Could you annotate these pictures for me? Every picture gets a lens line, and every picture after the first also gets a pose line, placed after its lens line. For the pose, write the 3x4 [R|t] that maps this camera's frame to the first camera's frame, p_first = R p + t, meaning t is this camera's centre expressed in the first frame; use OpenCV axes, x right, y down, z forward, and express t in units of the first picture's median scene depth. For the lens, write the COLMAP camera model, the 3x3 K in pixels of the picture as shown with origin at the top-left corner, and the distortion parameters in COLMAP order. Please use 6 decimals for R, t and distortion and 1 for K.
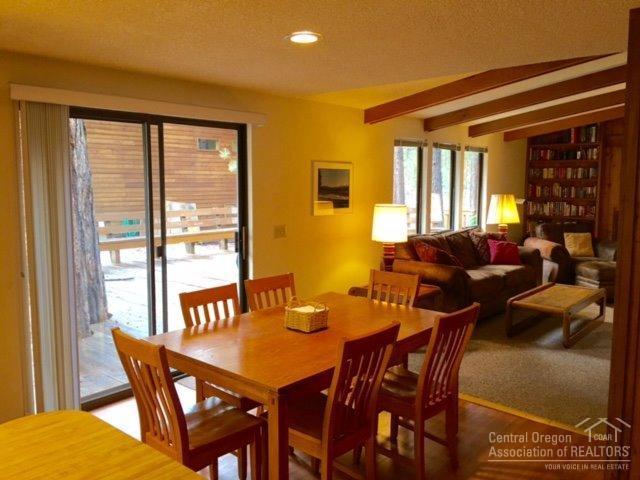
lens RADIAL K [[542.4, 0, 317.8], [0, 542.4, 239.9], [0, 0, 1]] dist [0.093961, -0.162206]
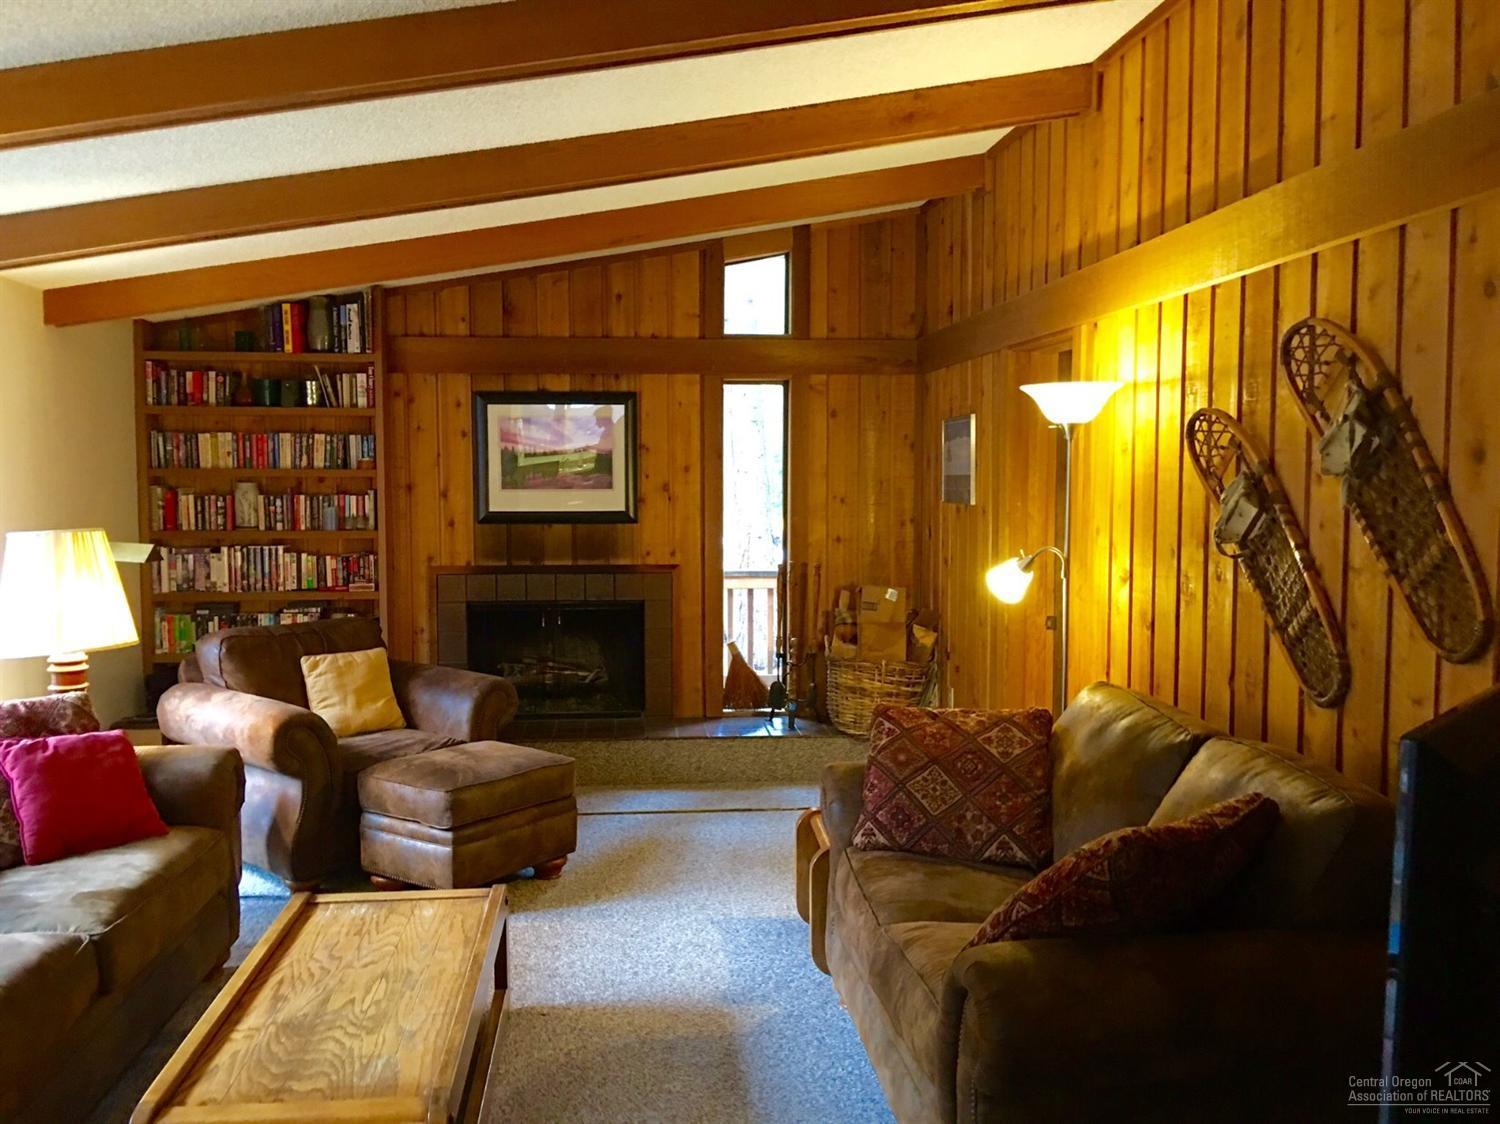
lens RADIAL K [[1271.1, 0, 744.7], [0, 1271.1, 561.8], [0, 0, 1]] dist [0.093961, -0.162206]
pose [[0.684648, -0.051483, 0.727053, 0.114555], [0.081602, 0.996645, -0.006270, -0.035848], [-0.724291, 0.063621, 0.686553, 0.341513]]
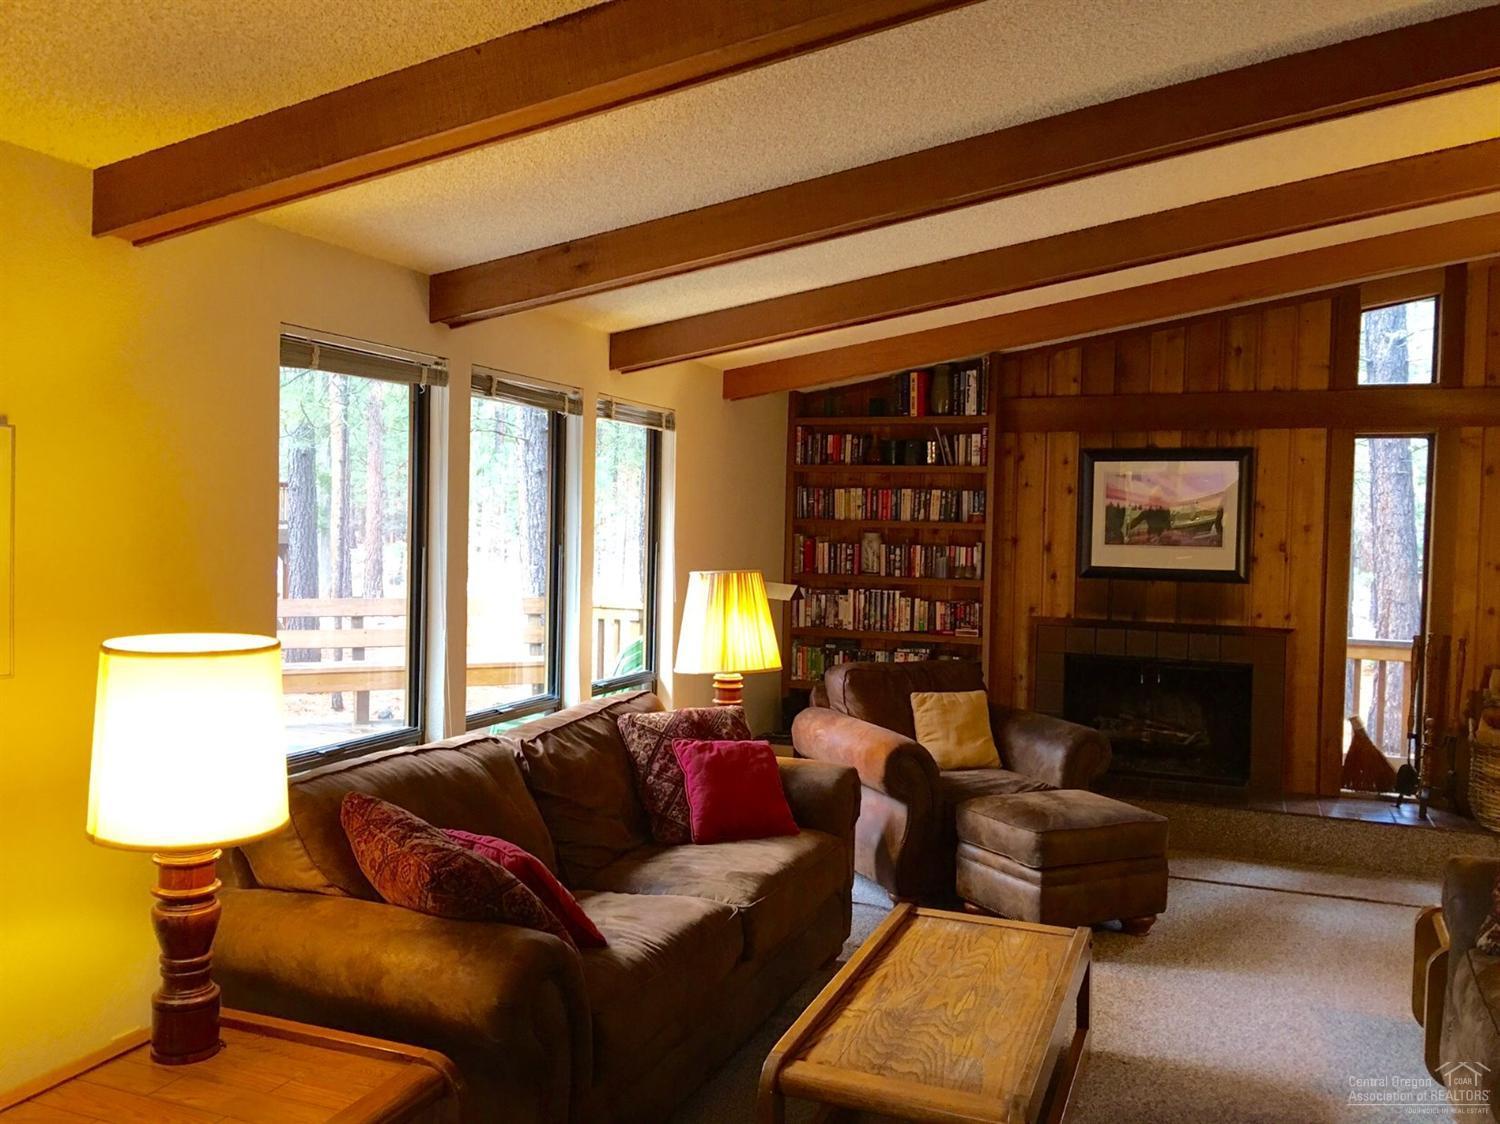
lens RADIAL K [[1271.1, 0, 744.7], [0, 1271.1, 561.8], [0, 0, 1]] dist [0.093961, -0.162206]
pose [[0.939007, 0.006129, 0.343843, 0.099634], [0.018720, 0.997448, -0.068904, -0.035855], [-0.343388, 0.071138, 0.936496, 0.316137]]
